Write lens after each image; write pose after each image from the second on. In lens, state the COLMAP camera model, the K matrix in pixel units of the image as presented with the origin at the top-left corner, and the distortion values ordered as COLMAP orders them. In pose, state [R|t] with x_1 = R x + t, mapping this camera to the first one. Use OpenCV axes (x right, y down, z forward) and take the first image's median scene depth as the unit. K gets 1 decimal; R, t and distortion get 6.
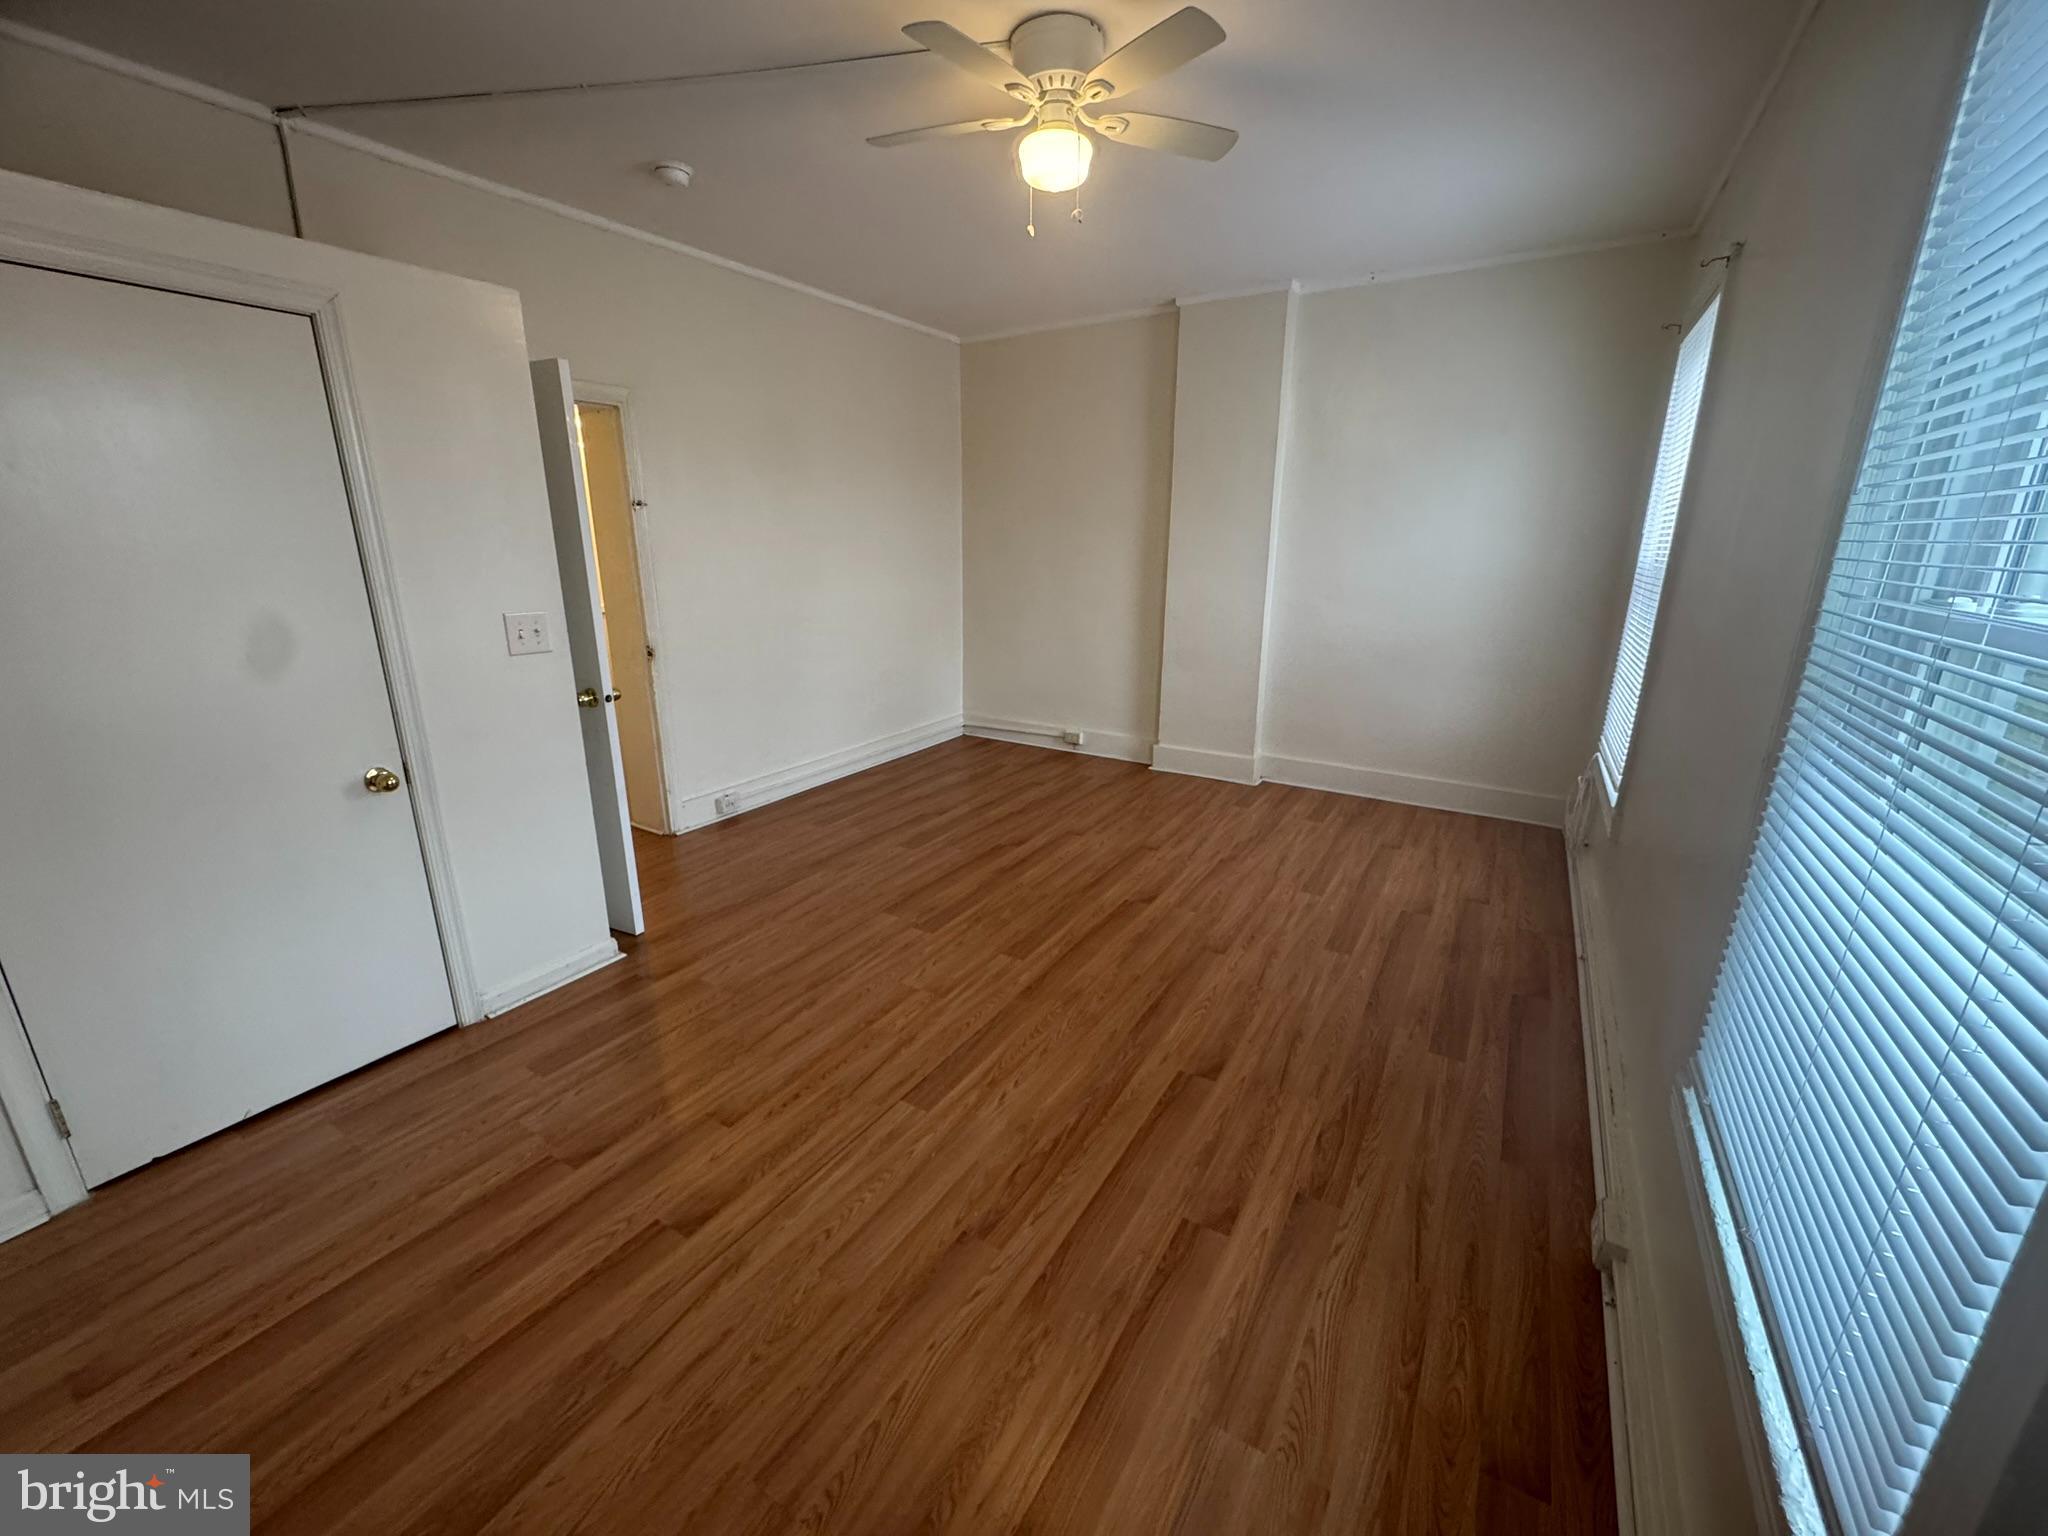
lens RADIAL K [[814.2, 0, 1021.5], [0, 814.2, 766.4], [0, 0, 1]] dist [-0.000803, 0.000264]
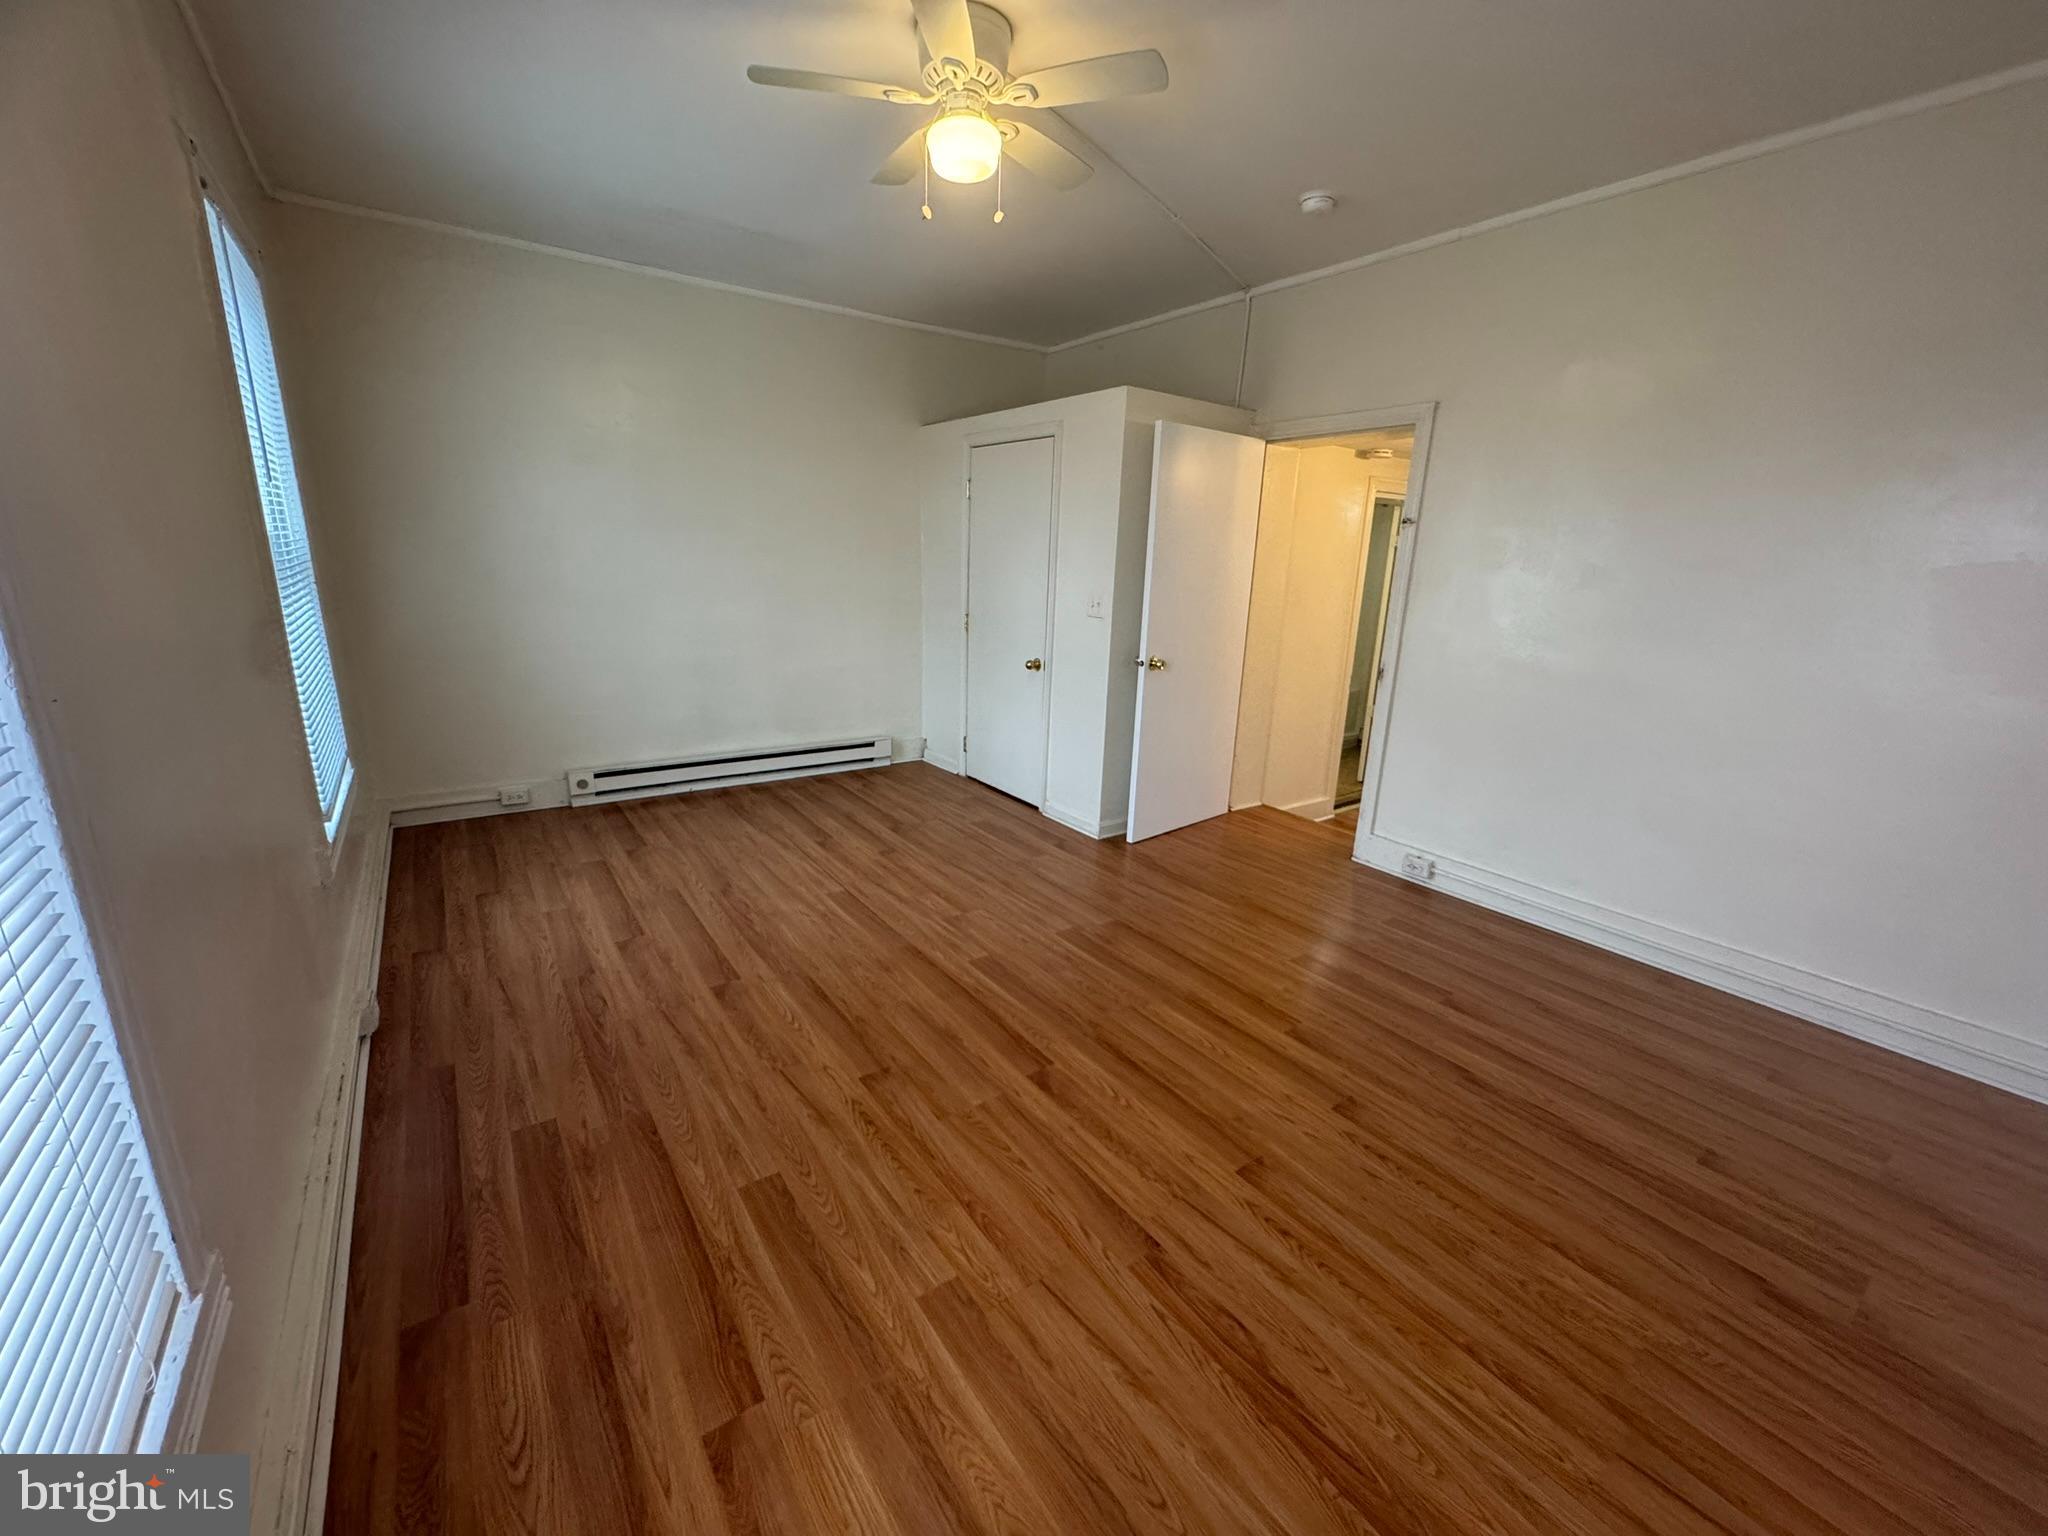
lens RADIAL K [[814.2, 0, 1020.6], [0, 814.2, 768.1], [0, 0, 1]] dist [-0.000803, 0.000264]
pose [[-0.390627, 0.223648, -0.892968, 0.805957], [-0.287432, 0.891907, 0.349119, -0.334871], [0.874525, 0.393043, -0.284120, 1.241906]]
